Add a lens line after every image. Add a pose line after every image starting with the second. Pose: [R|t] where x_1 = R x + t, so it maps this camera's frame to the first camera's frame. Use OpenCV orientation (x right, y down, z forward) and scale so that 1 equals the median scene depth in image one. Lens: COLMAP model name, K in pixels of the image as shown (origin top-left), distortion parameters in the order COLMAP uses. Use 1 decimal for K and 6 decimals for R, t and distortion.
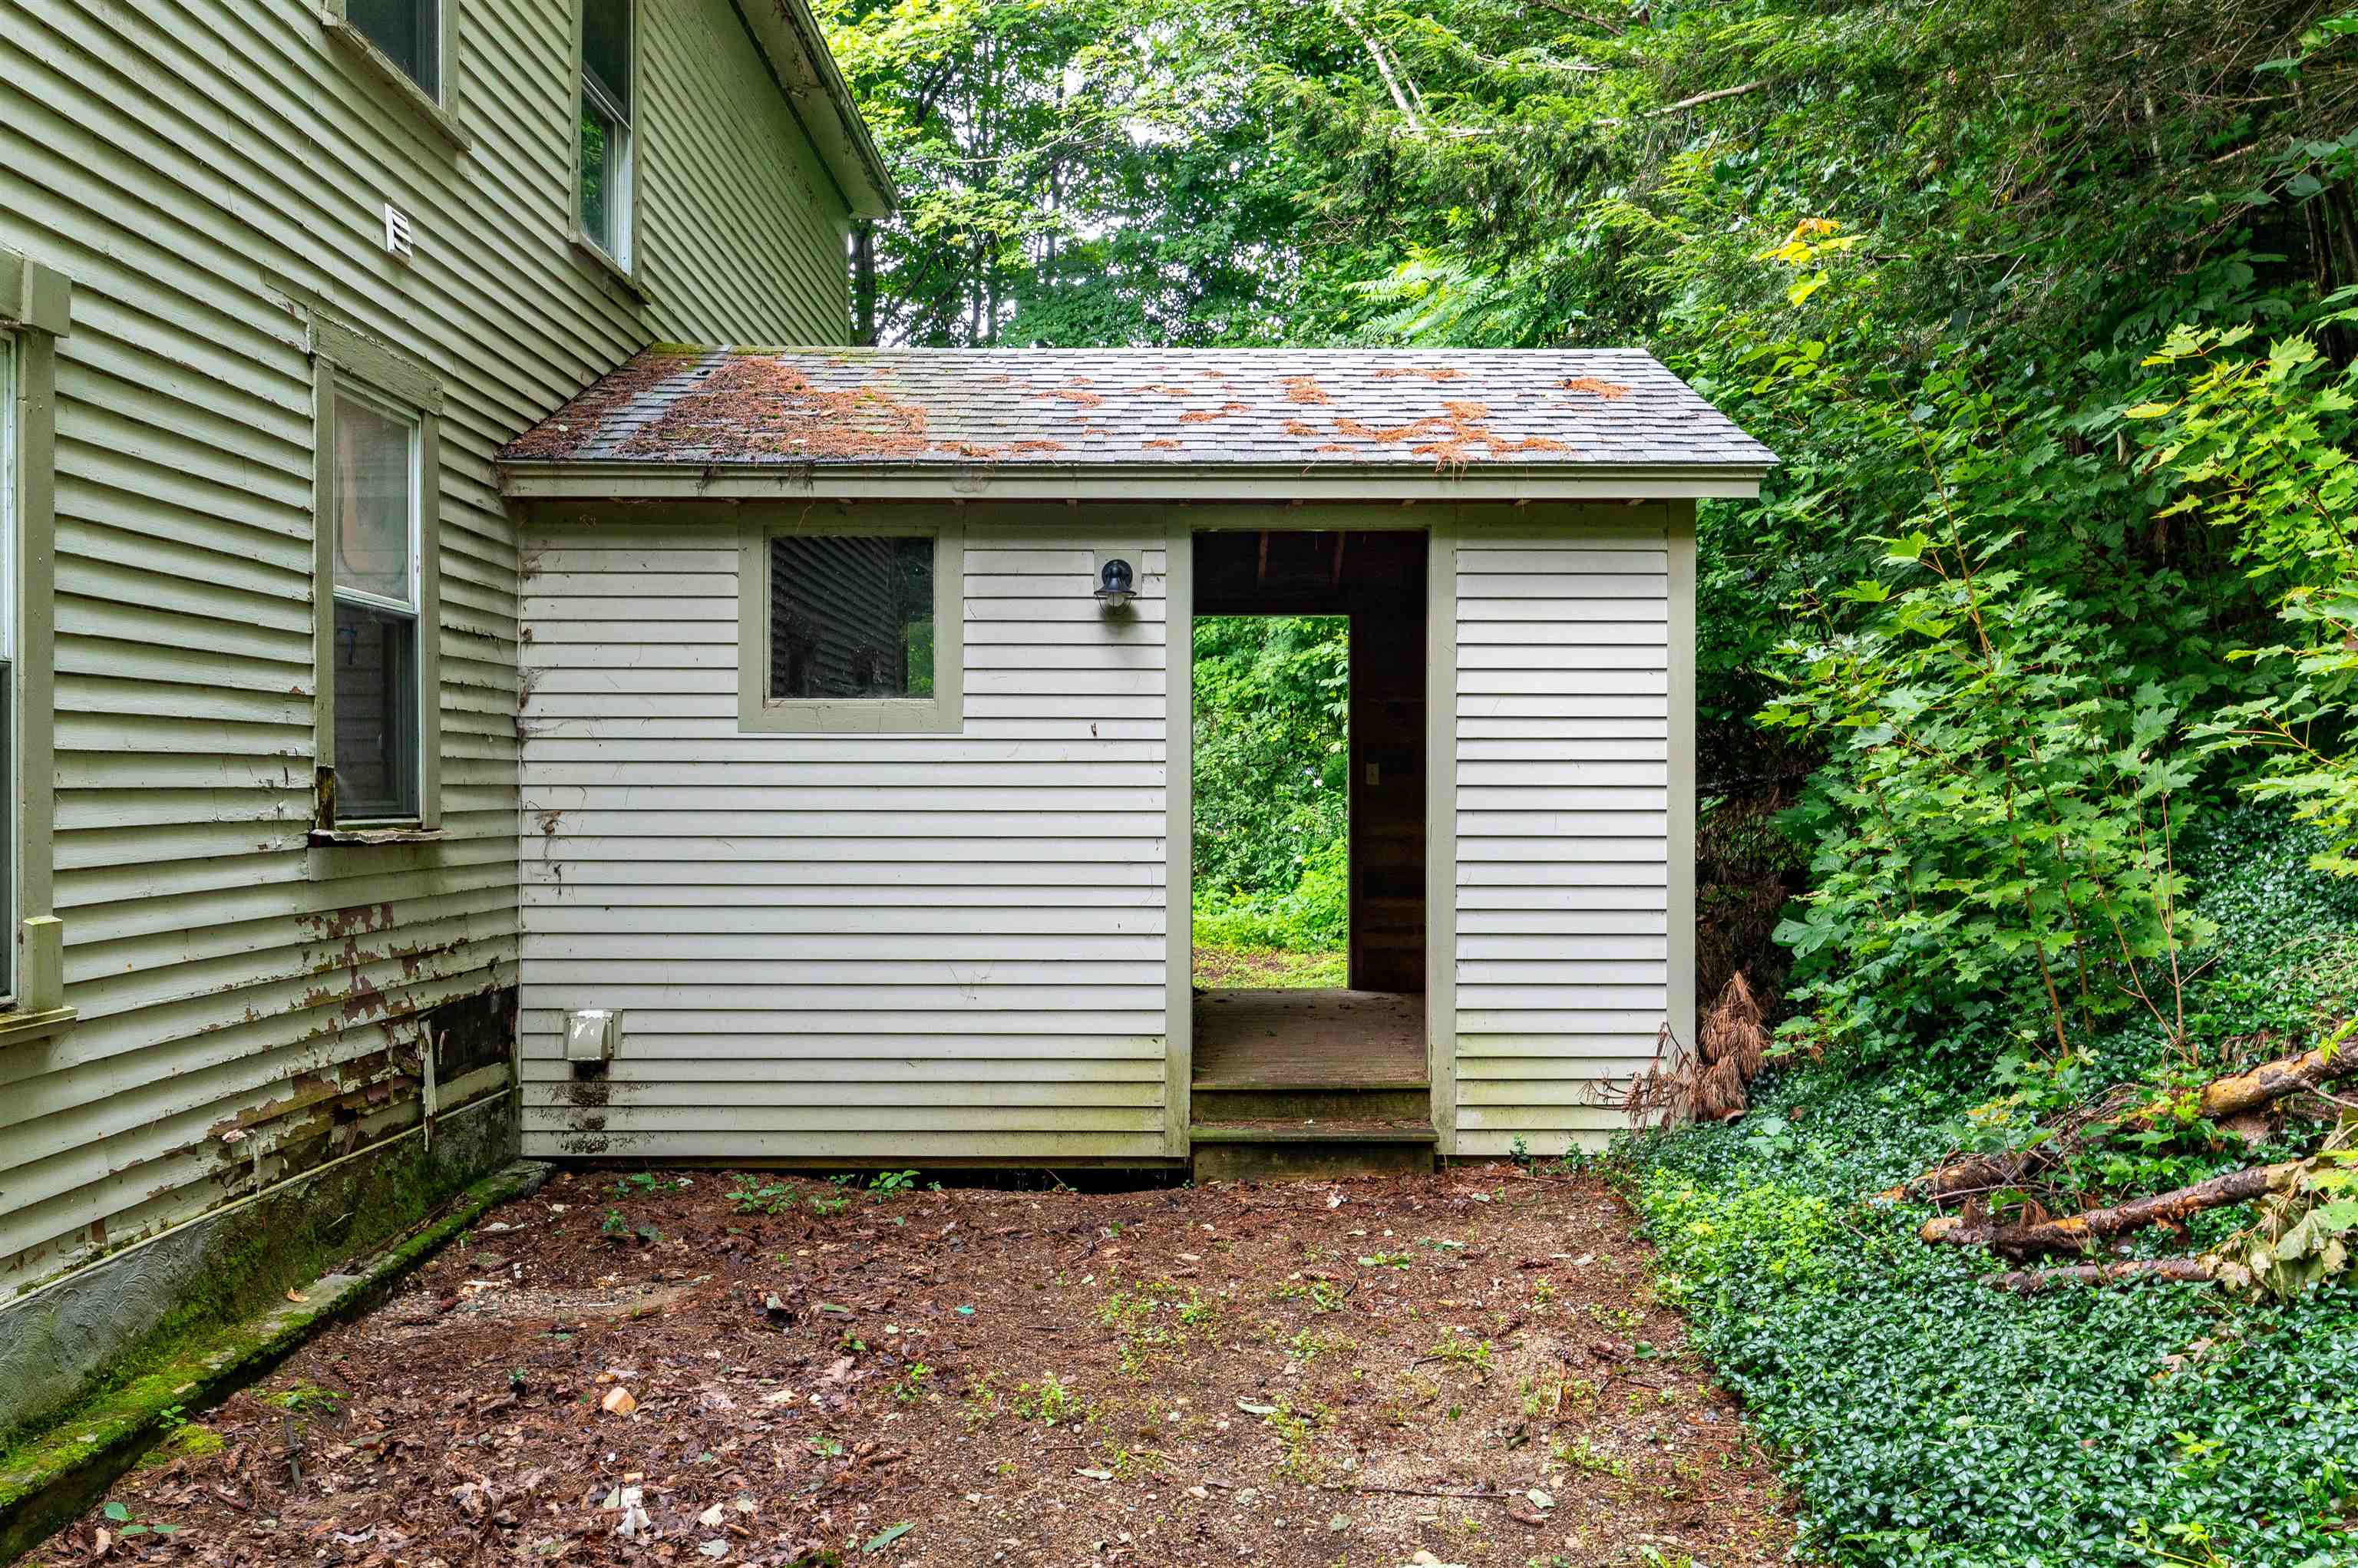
lens RADIAL K [[1952.5, 0, 1179.0], [0, 1952.5, 784.0], [0, 0, 1]] dist [0.000037, -0.000015]
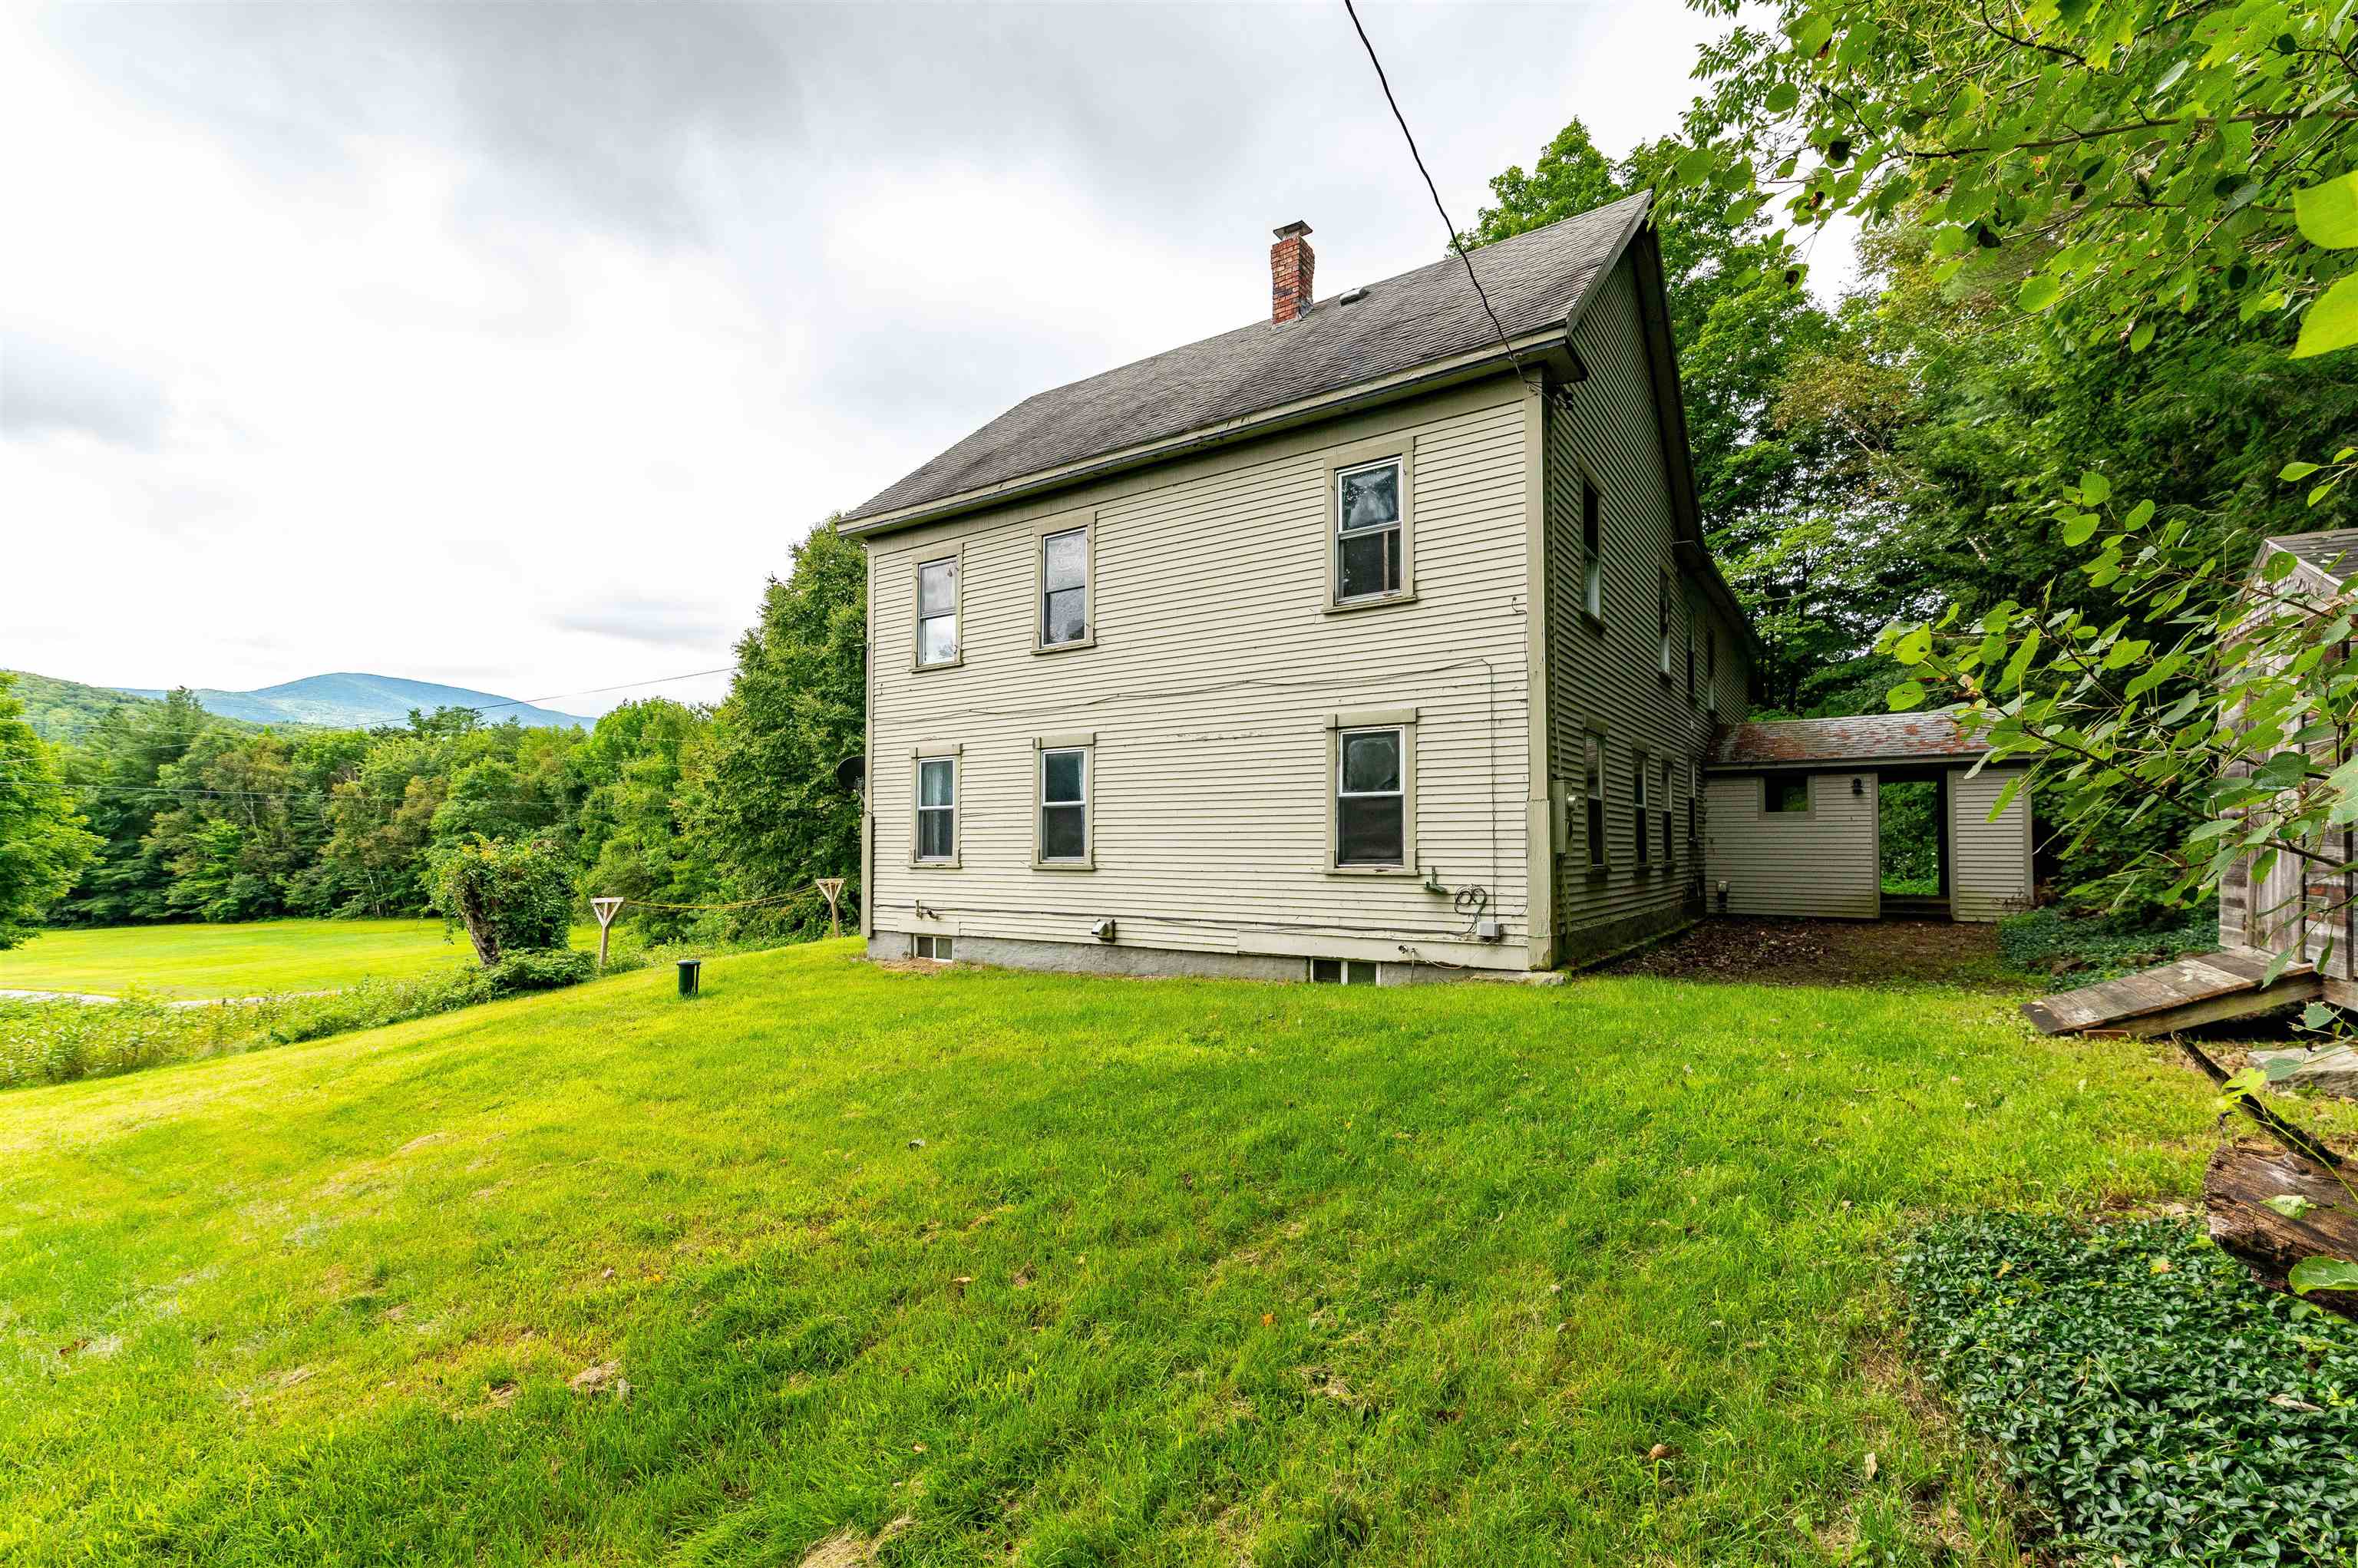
lens RADIAL K [[1028.7, 0, 1192.9], [0, 1028.7, 816.0], [0, 0, 1]] dist [-0.000250, -0.000074]
pose [[0.826678, -0.016643, -0.562429, 0.019436], [0.004774, 0.999734, -0.022566, 0.006503], [0.562655, 0.015970, 0.826538, -1.025722]]
